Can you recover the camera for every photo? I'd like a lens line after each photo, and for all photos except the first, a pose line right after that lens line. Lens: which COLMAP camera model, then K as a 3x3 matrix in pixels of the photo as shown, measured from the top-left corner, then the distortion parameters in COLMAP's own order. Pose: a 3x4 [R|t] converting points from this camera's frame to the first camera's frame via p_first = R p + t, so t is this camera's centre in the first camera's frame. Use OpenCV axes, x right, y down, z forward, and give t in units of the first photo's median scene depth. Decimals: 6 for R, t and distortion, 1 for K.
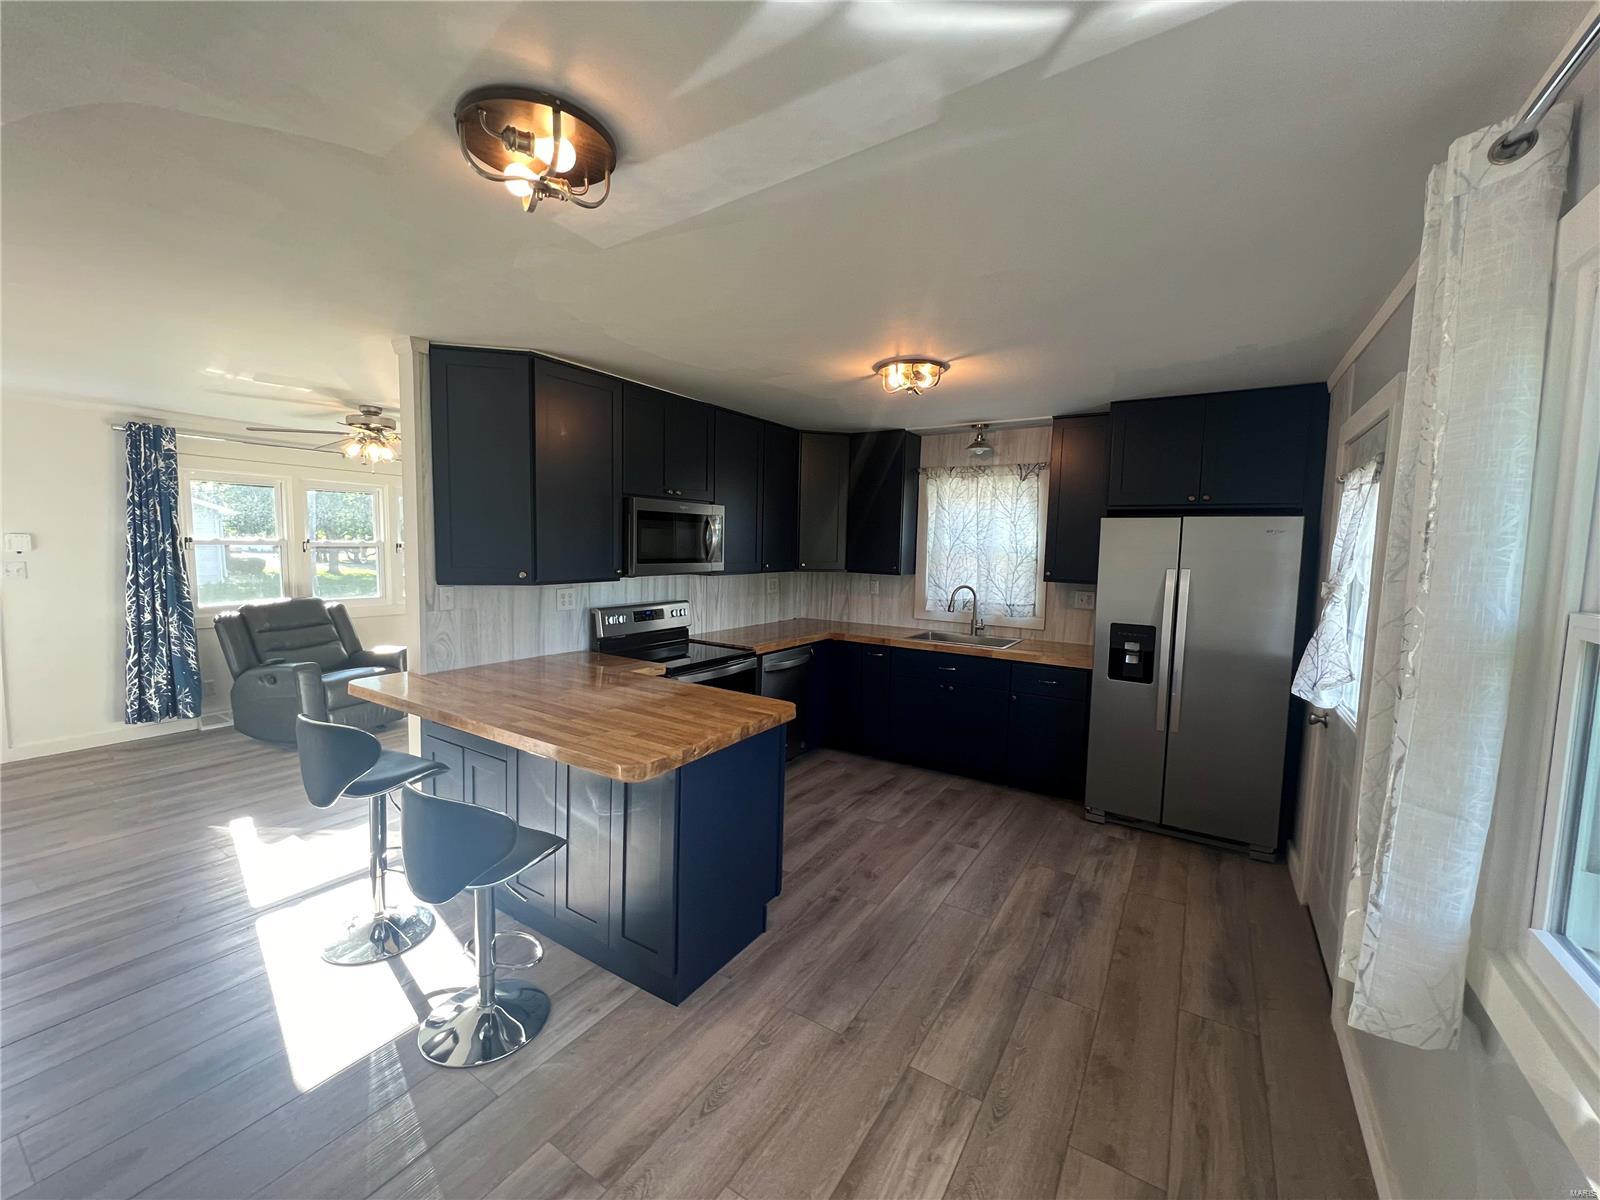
lens RADIAL K [[642.0, 0, 792.7], [0, 642.0, 600.0], [0, 0, 1]] dist [0.000192, -0.000030]
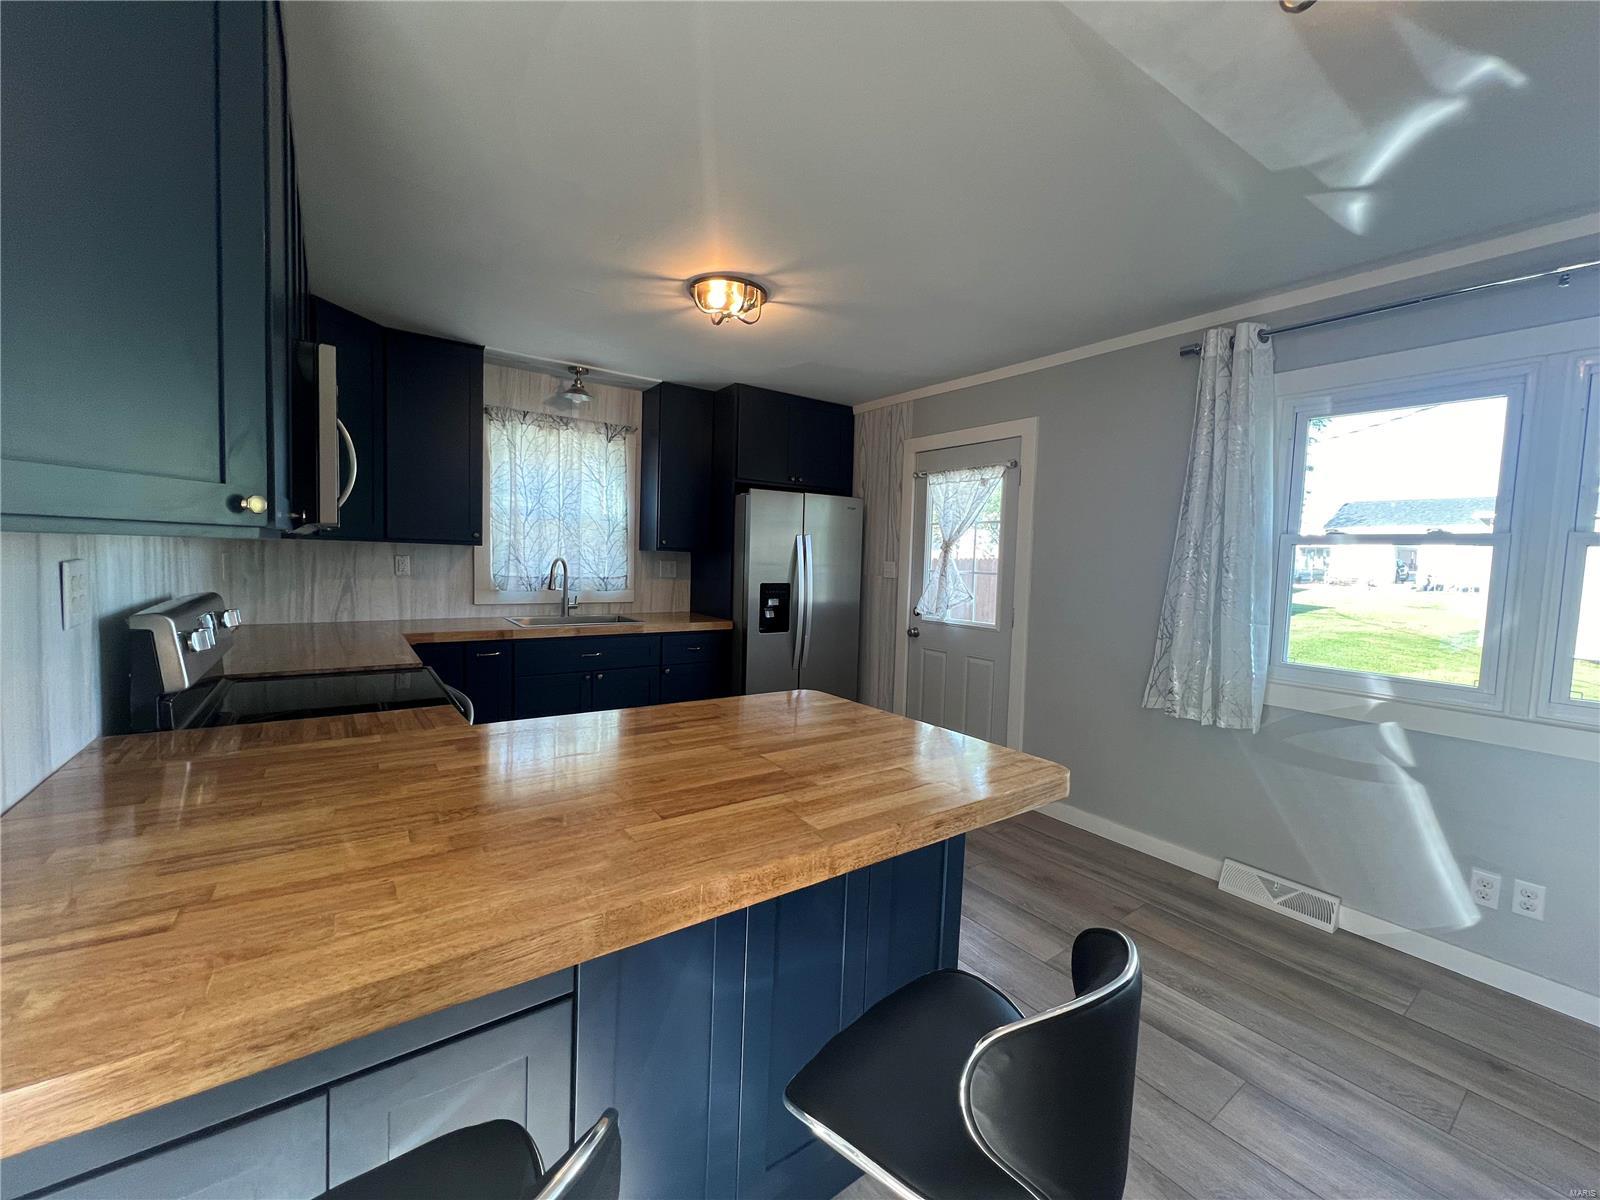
lens RADIAL K [[642.0, 0, 801.7], [0, 642.0, 597.2], [0, 0, 1]] dist [0.000192, -0.000030]
pose [[0.359066, -0.068980, 0.930759, -0.526513], [0.061111, 0.996863, 0.050304, 0.007994], [-0.931309, 0.038817, 0.362155, 0.531552]]
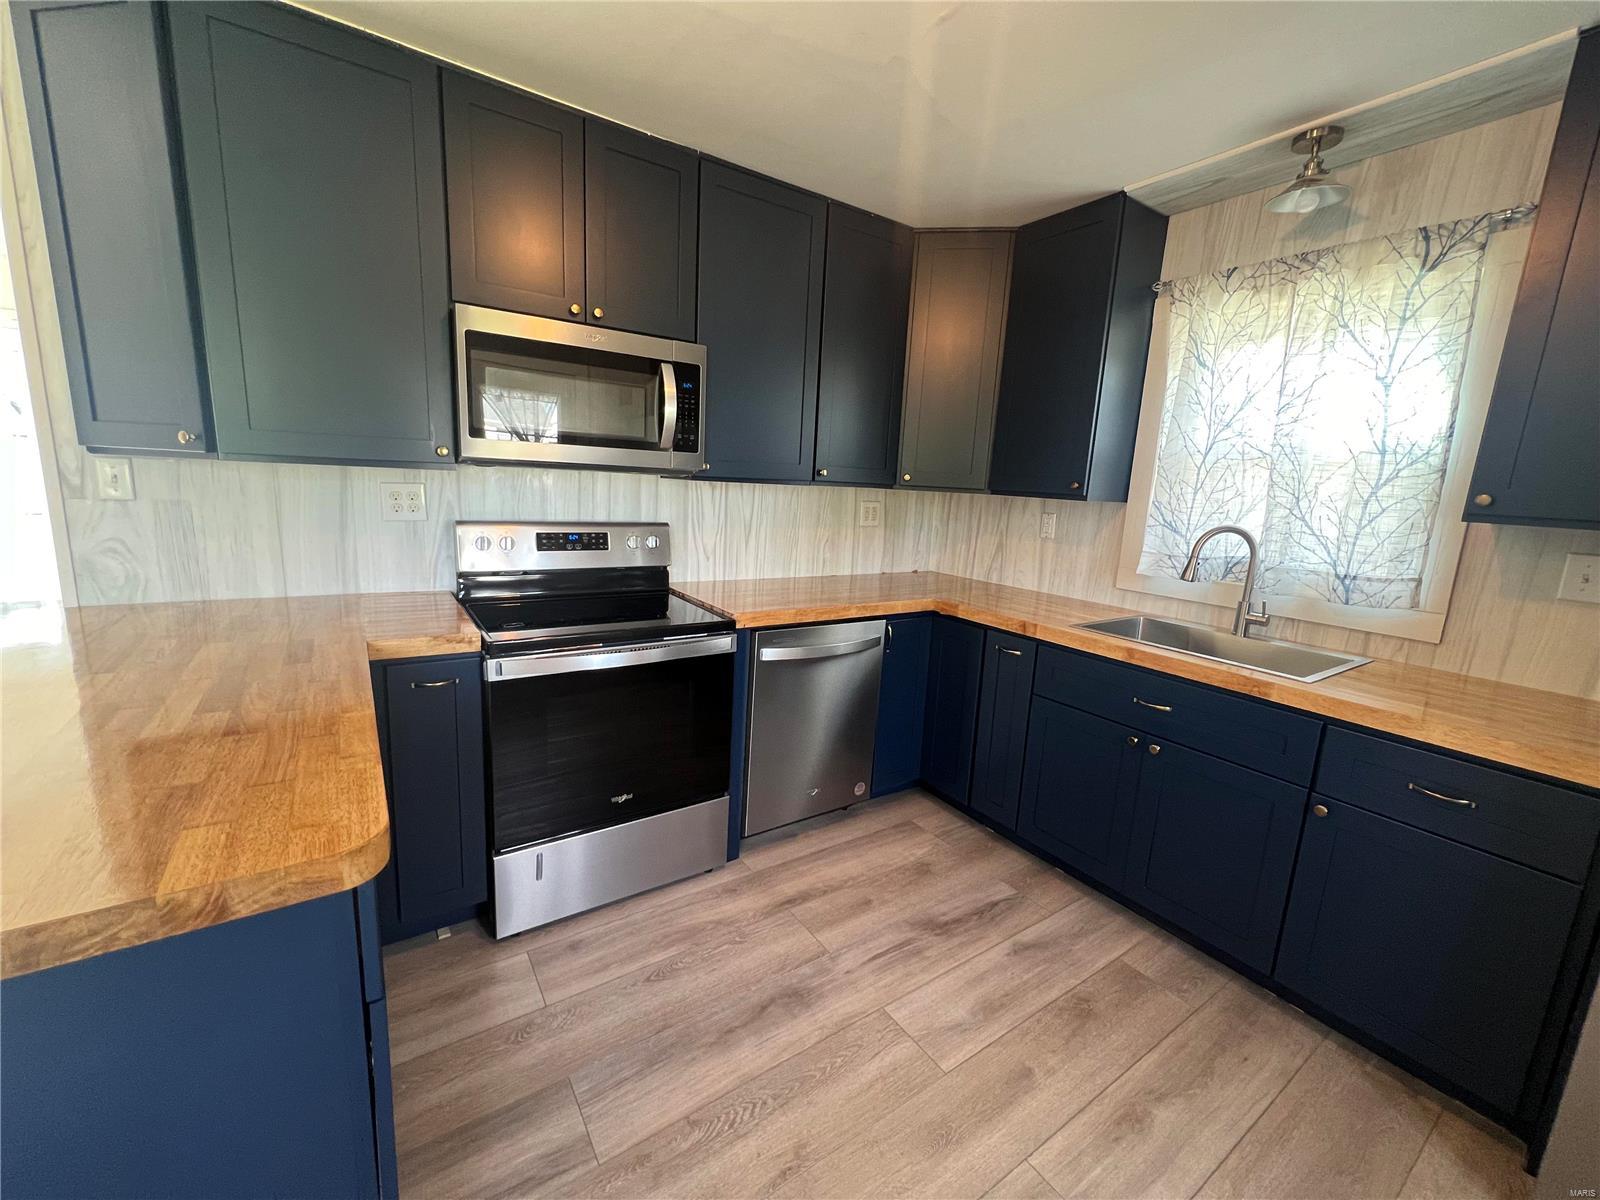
lens RADIAL K [[642.0, 0, 796.1], [0, 642.0, 596.6], [0, 0, 1]] dist [0.000192, -0.000030]
pose [[0.920672, 0.095415, -0.378495, 0.210513], [-0.066166, 0.993780, 0.089578, 0.008720], [0.384688, -0.057428, 0.921258, 0.593157]]
